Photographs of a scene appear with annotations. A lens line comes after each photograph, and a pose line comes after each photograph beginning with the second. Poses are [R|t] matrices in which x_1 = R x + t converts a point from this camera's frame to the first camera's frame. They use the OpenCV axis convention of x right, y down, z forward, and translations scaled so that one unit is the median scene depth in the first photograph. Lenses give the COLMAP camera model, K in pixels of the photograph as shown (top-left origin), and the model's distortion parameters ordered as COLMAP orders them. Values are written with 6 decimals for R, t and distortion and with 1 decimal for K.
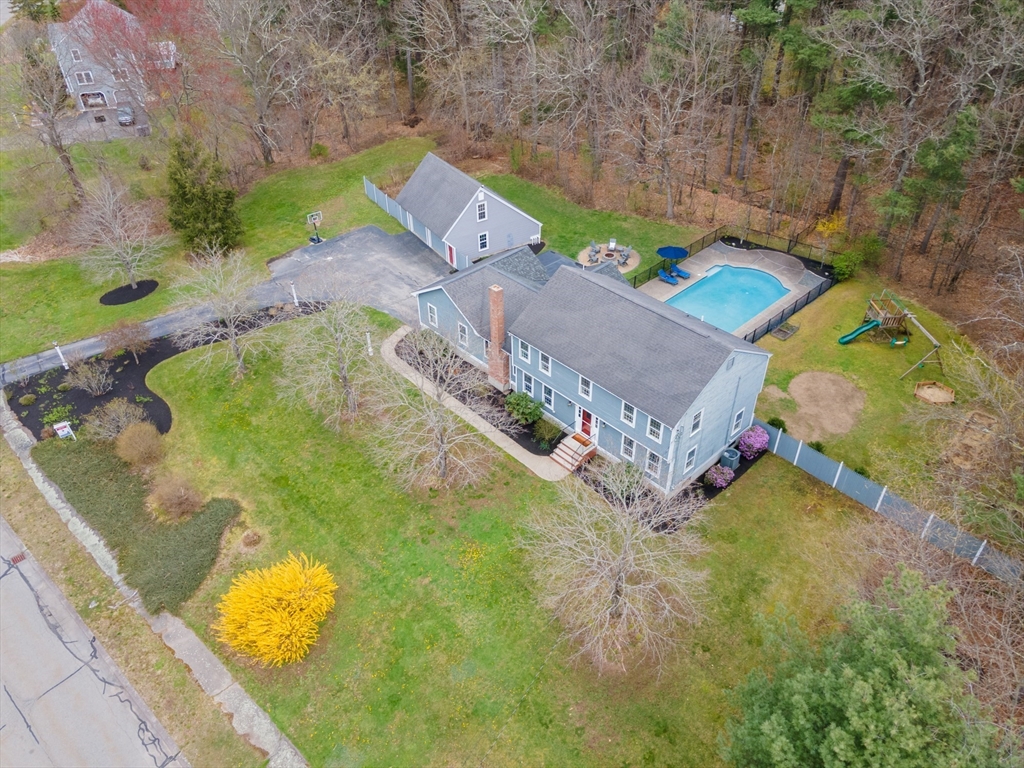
lens RADIAL K [[732.8, 0, 512.0], [0, 732.8, 384.0], [0, 0, 1]] dist [0.023439, 0.001314]
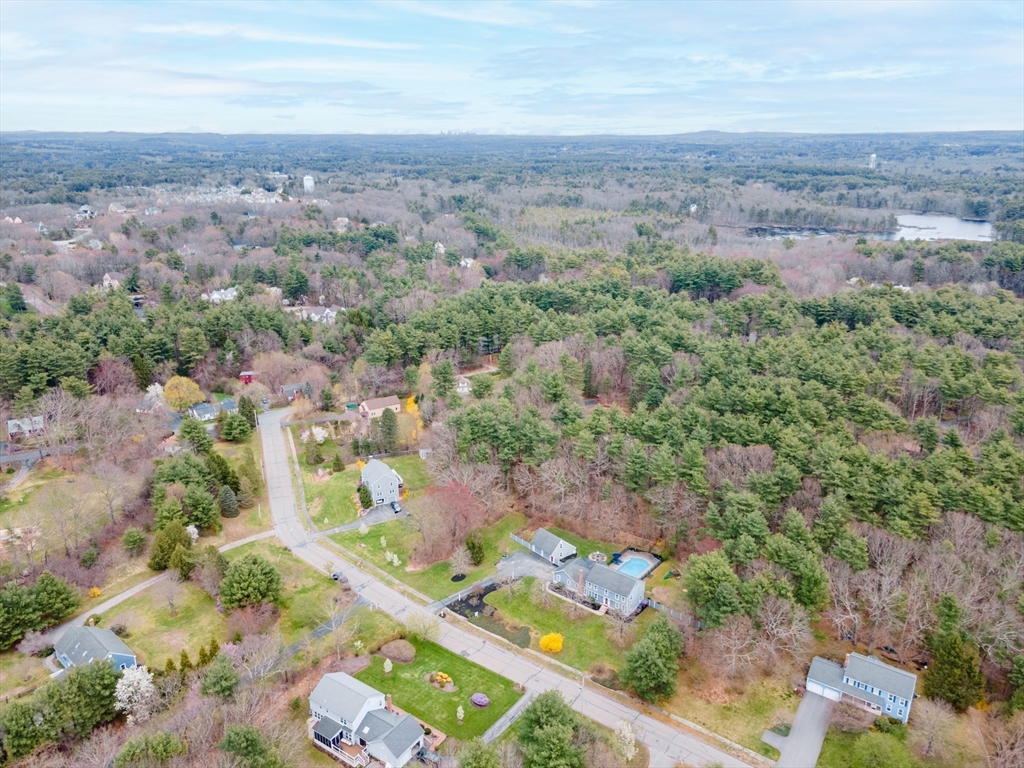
lens RADIAL K [[732.8, 0, 512.0], [0, 732.8, 384.0], [0, 0, 1]] dist [0.023439, 0.001314]
pose [[0.989939, -0.030367, 0.138199, -0.732784], [0.075718, 0.938778, -0.336098, 0.192159], [-0.119531, 0.343181, 0.931632, -2.472603]]
